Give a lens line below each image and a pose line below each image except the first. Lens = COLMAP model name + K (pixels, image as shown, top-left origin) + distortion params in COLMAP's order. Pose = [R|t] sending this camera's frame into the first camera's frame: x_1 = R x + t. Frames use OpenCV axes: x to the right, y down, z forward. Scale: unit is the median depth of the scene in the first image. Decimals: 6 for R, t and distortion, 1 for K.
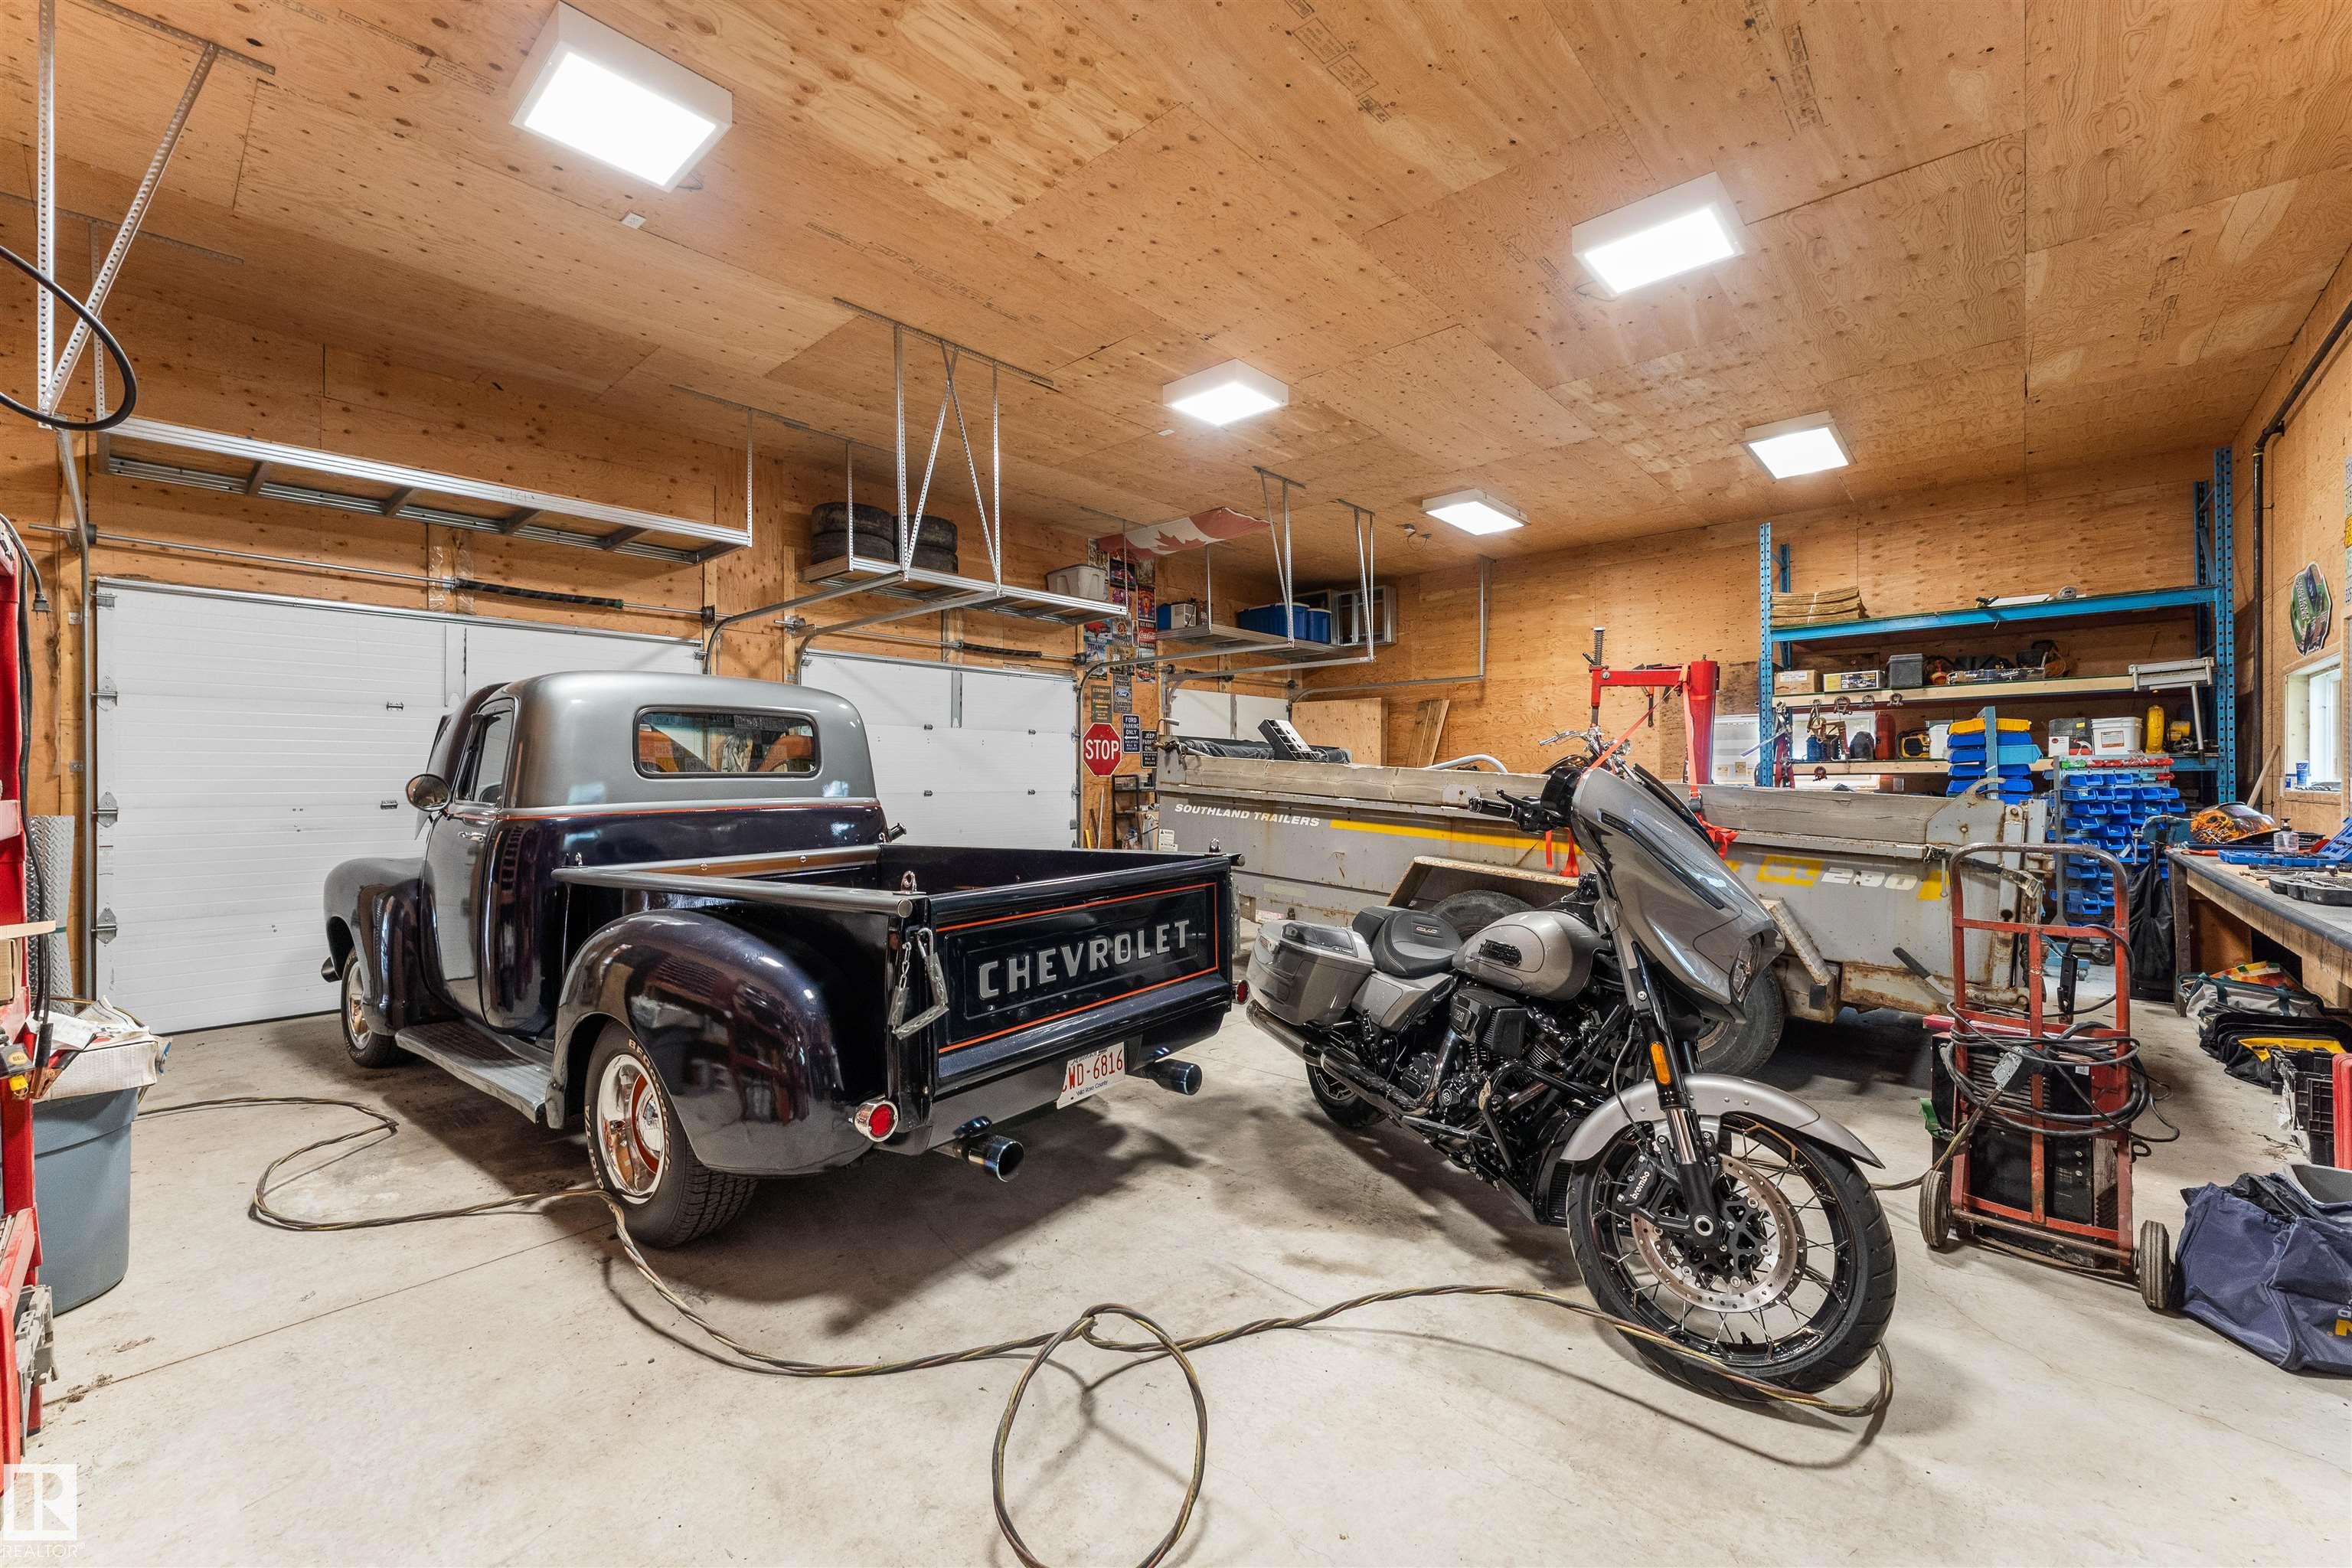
lens RADIAL K [[946.2, 0, 1180.1], [0, 946.2, 785.4], [0, 0, 1]] dist [-0.000021, -0.000070]
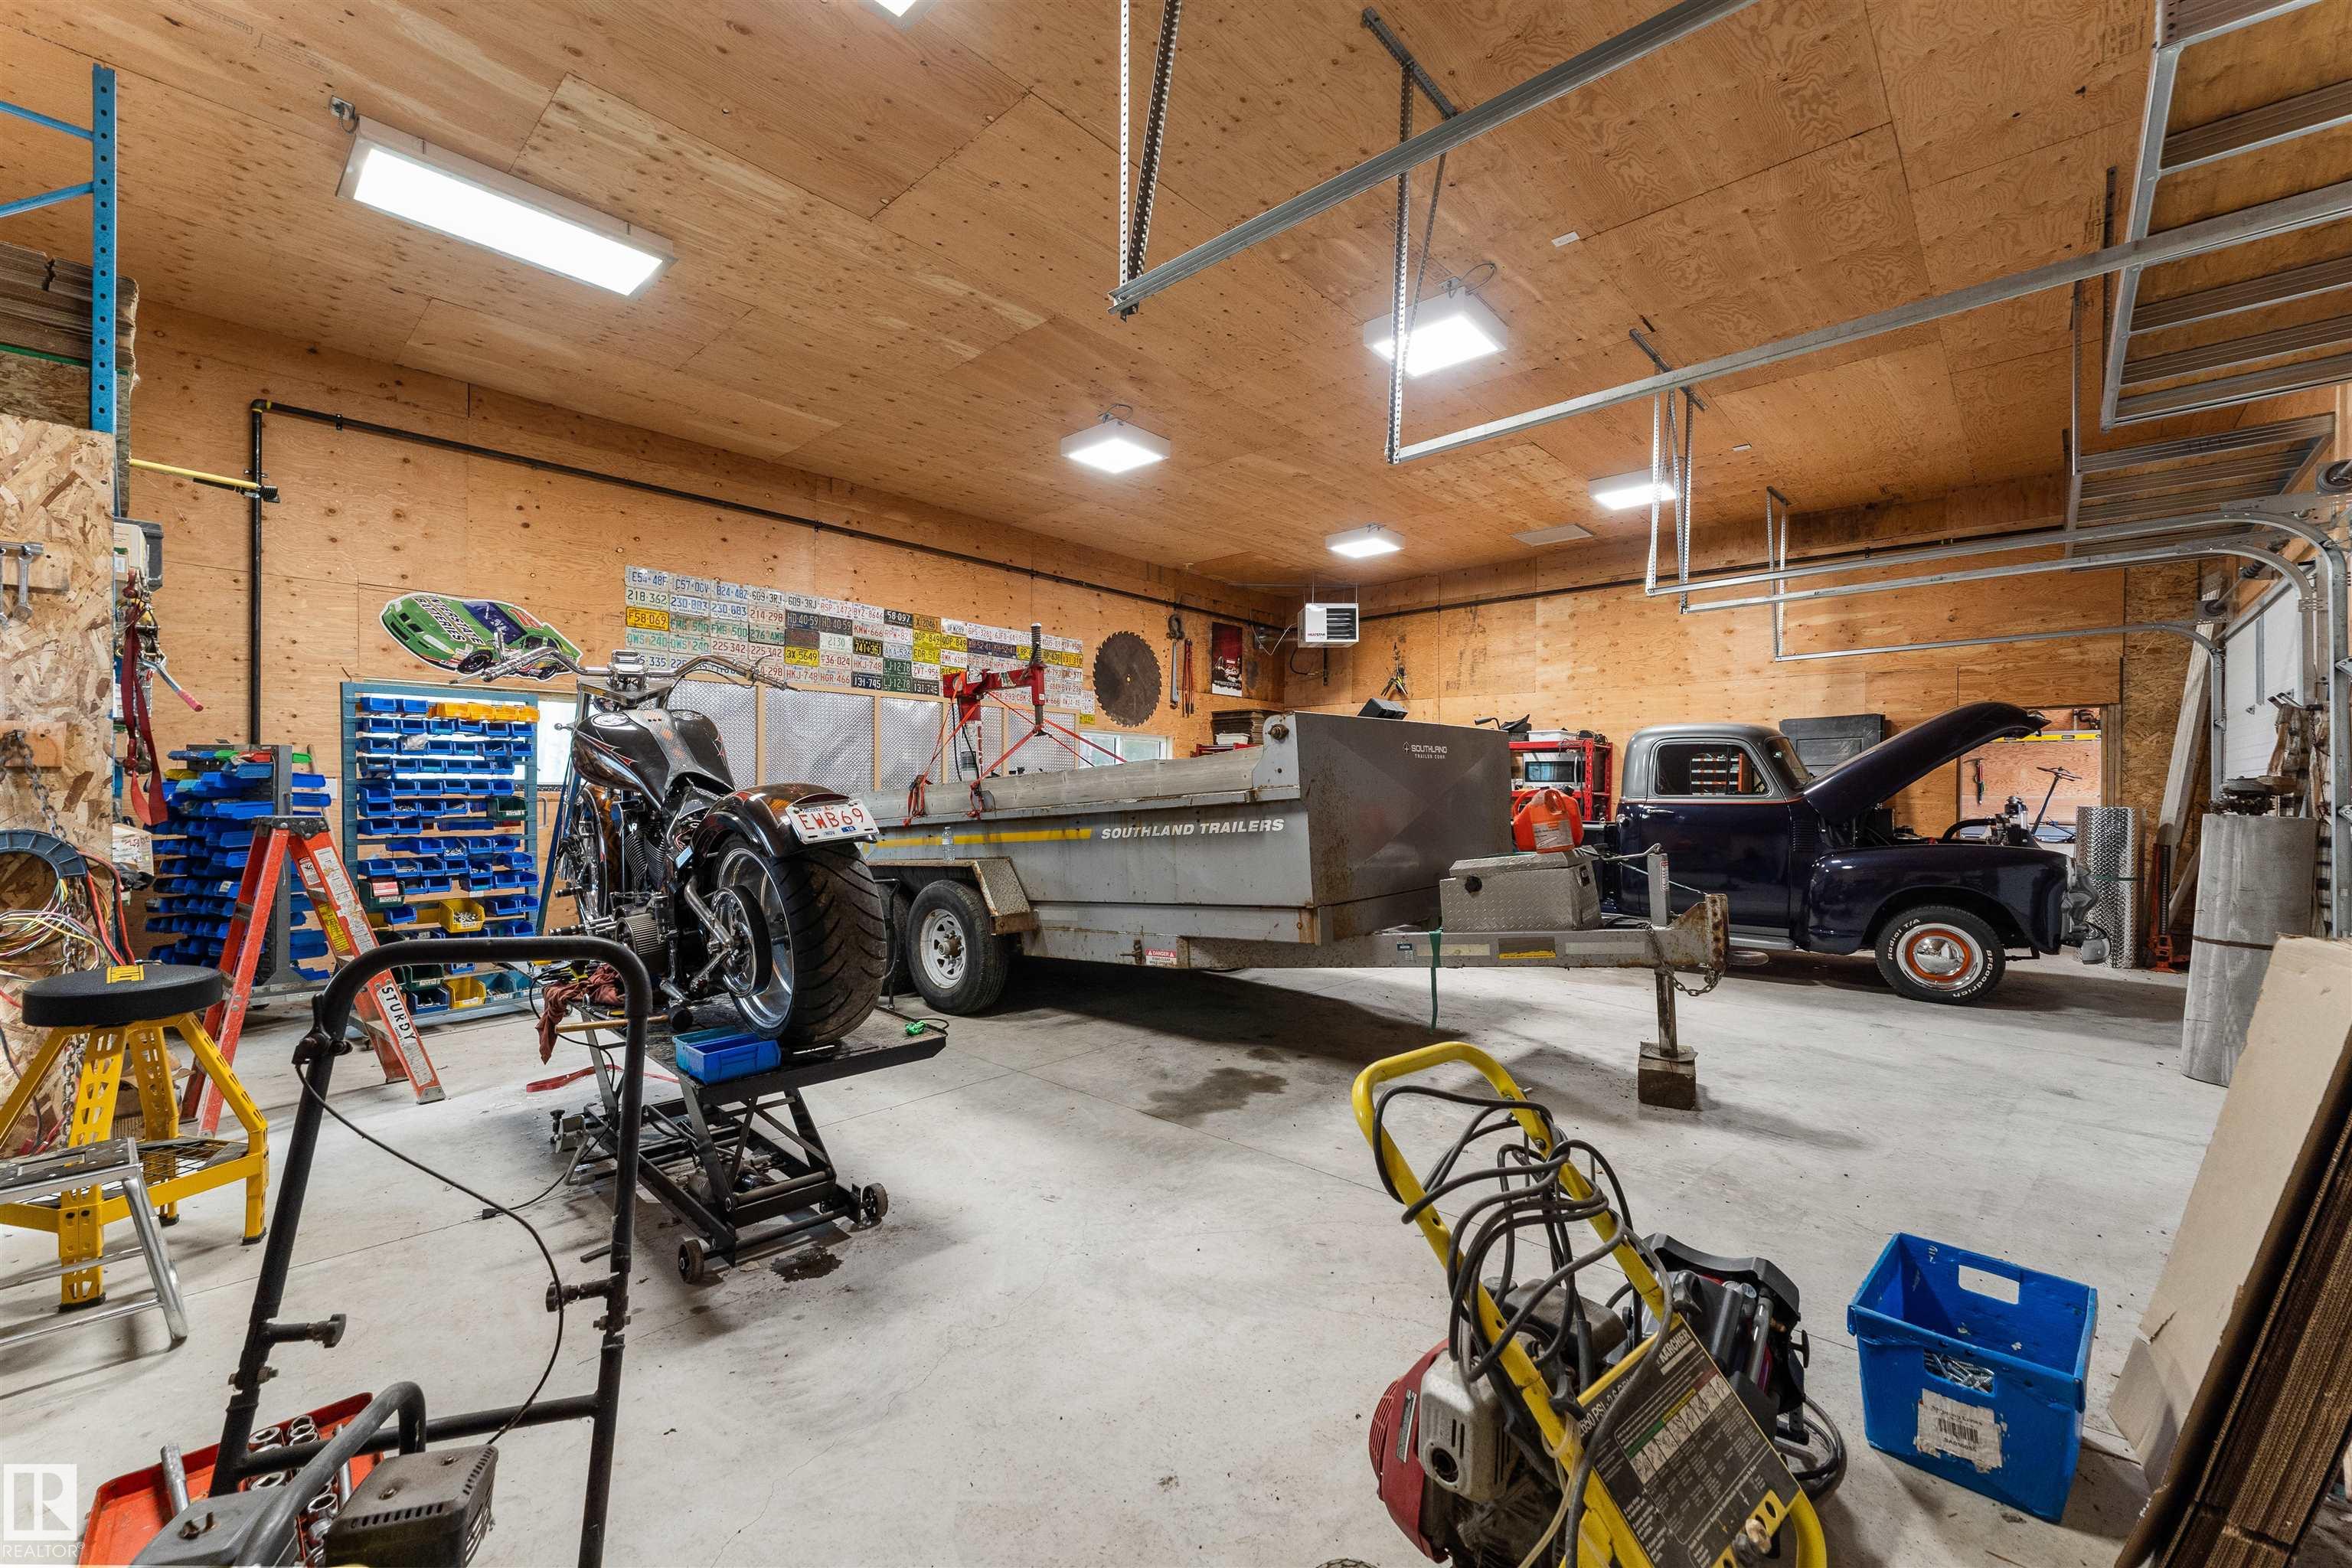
lens RADIAL K [[946.2, 0, 1180.1], [0, 946.2, 785.4], [0, 0, 1]] dist [-0.000021, -0.000070]
pose [[-0.999912, -0.000726, 0.013254, 0.278847], [-0.000687, 0.999995, 0.002946, -0.004045], [-0.013256, 0.002937, -0.999908, 1.924224]]
